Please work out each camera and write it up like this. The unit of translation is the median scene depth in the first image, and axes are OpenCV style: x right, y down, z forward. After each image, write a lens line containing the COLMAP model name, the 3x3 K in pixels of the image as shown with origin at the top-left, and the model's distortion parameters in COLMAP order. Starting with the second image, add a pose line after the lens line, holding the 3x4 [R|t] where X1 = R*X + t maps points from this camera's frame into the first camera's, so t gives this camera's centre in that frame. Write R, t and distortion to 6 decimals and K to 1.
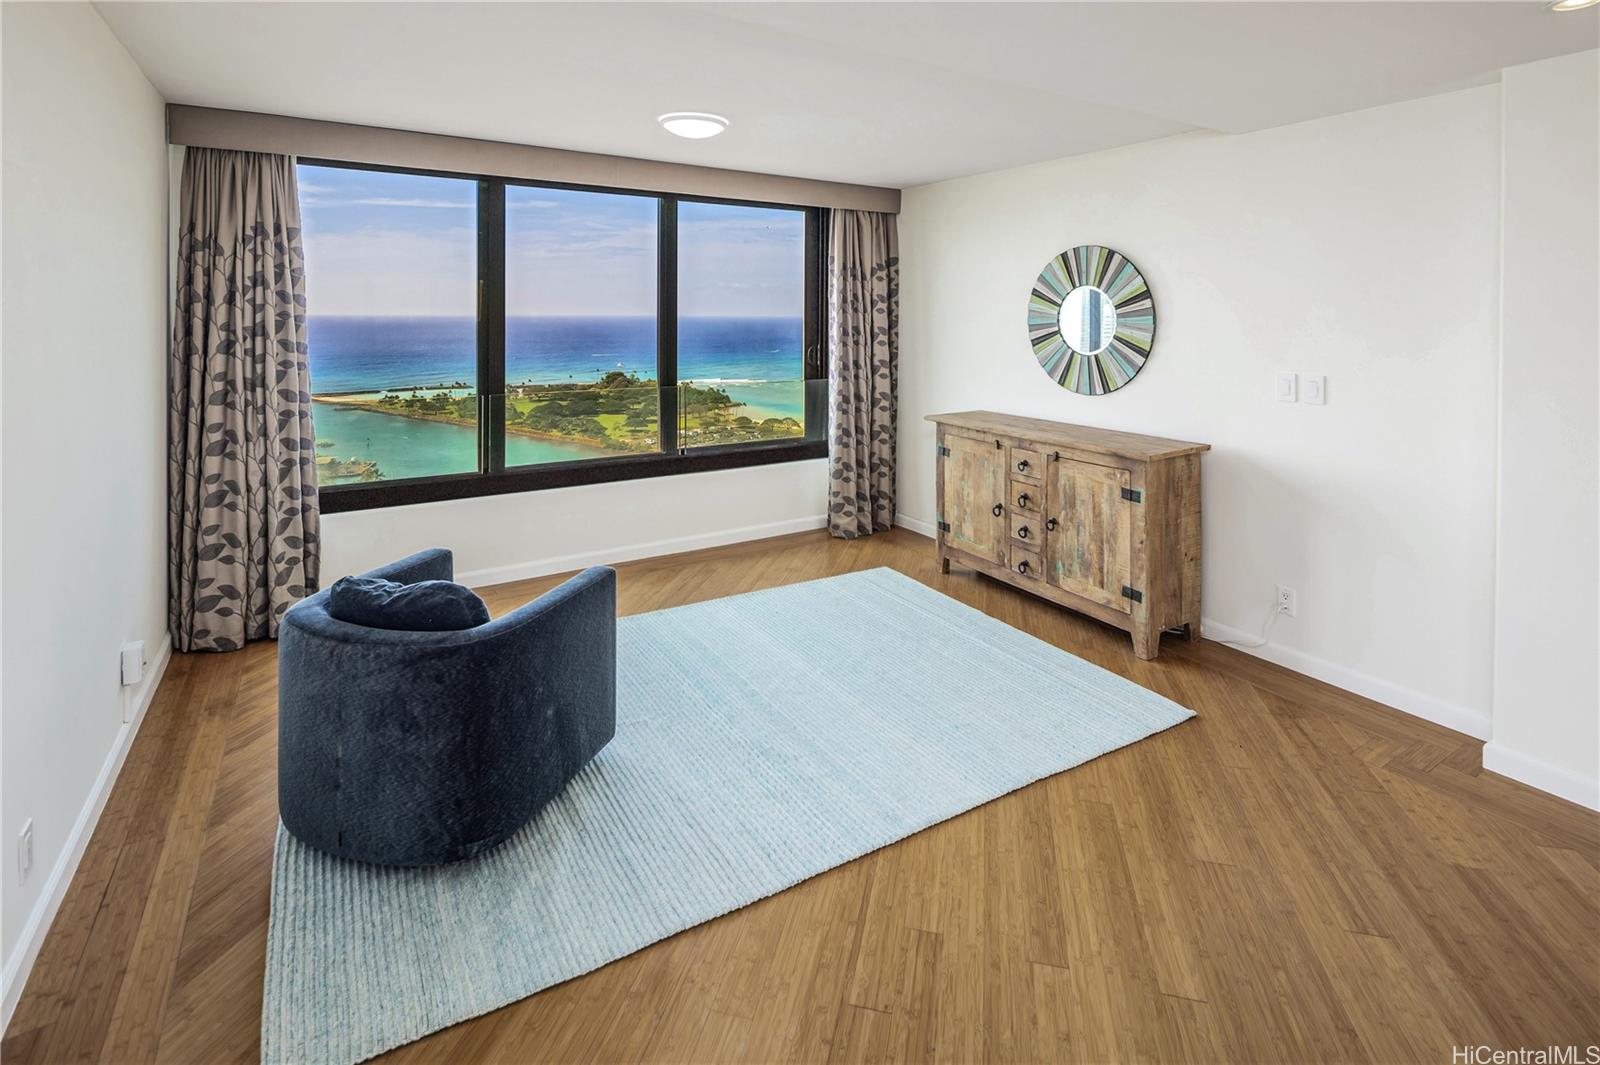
lens RADIAL K [[774.7, 0, 804.3], [0, 774.7, 321.3], [0, 0, 1]] dist [0.004212, -0.000768]
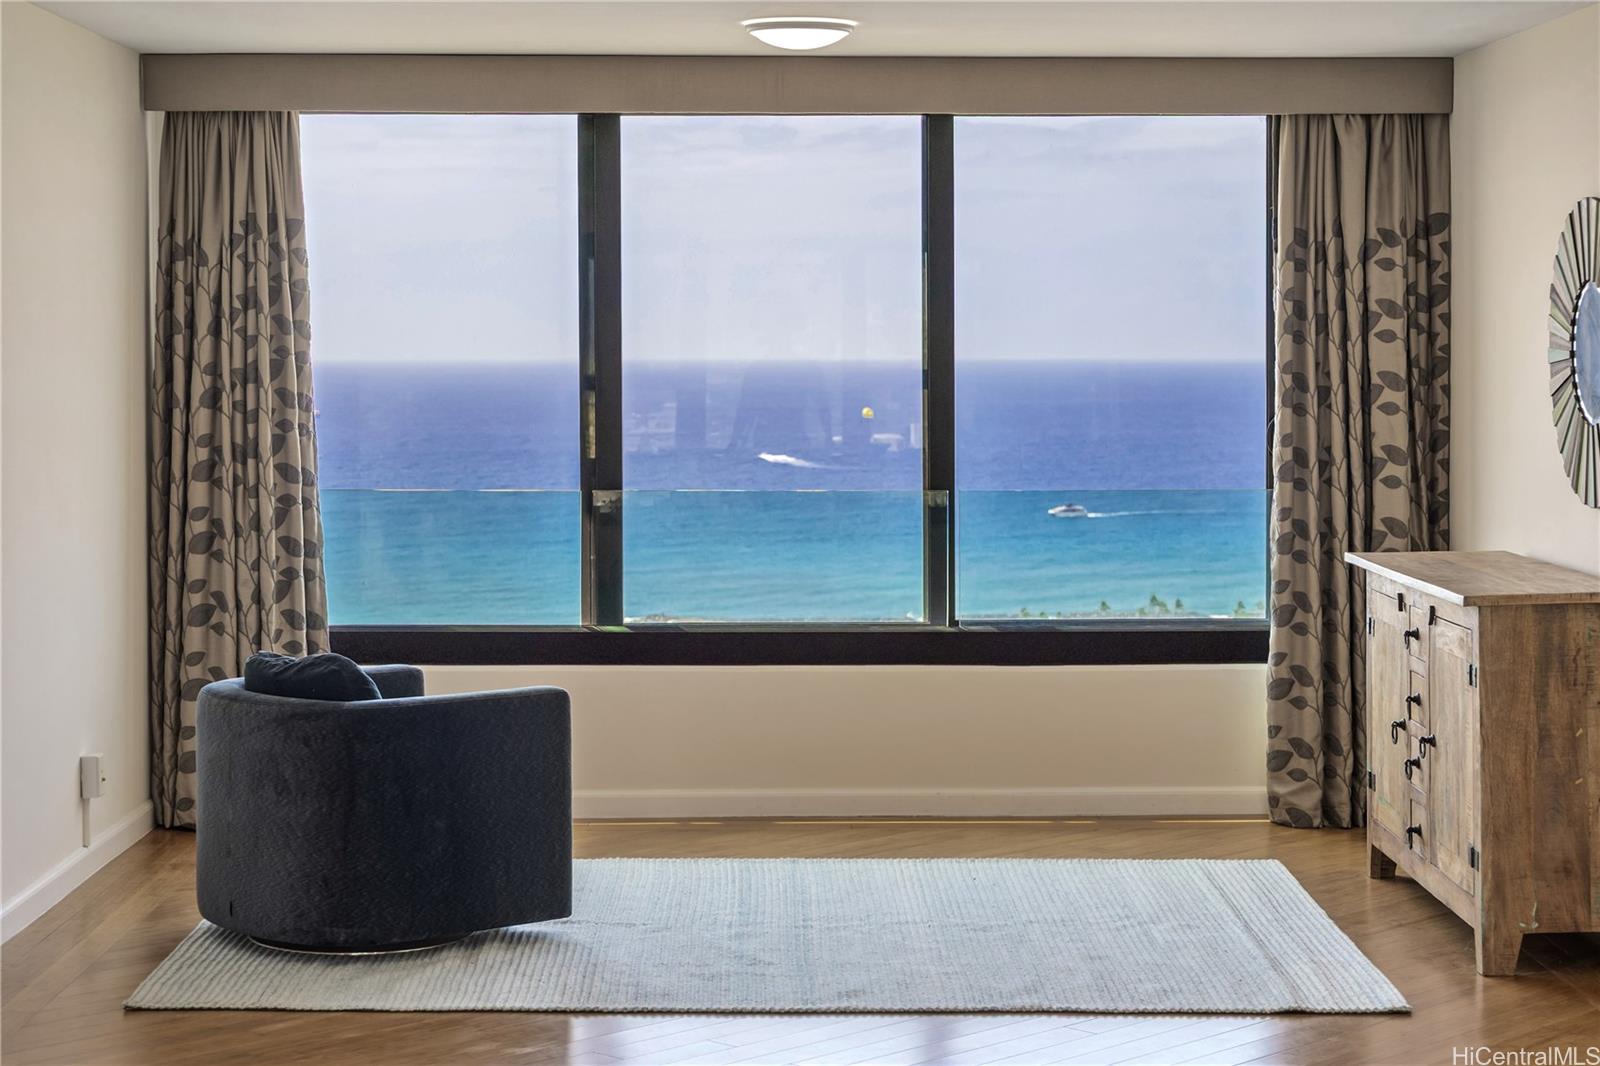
lens RADIAL K [[2946.4, 0, 802.1], [0, 2946.4, 452.6], [0, 0, 1]] dist [-0.029129, 0.133839]
pose [[0.855201, 0.010743, -0.518186, 1.048336], [0.001081, 0.999746, 0.022511, 0.022849], [0.518296, -0.019812, 0.854972, -0.954951]]
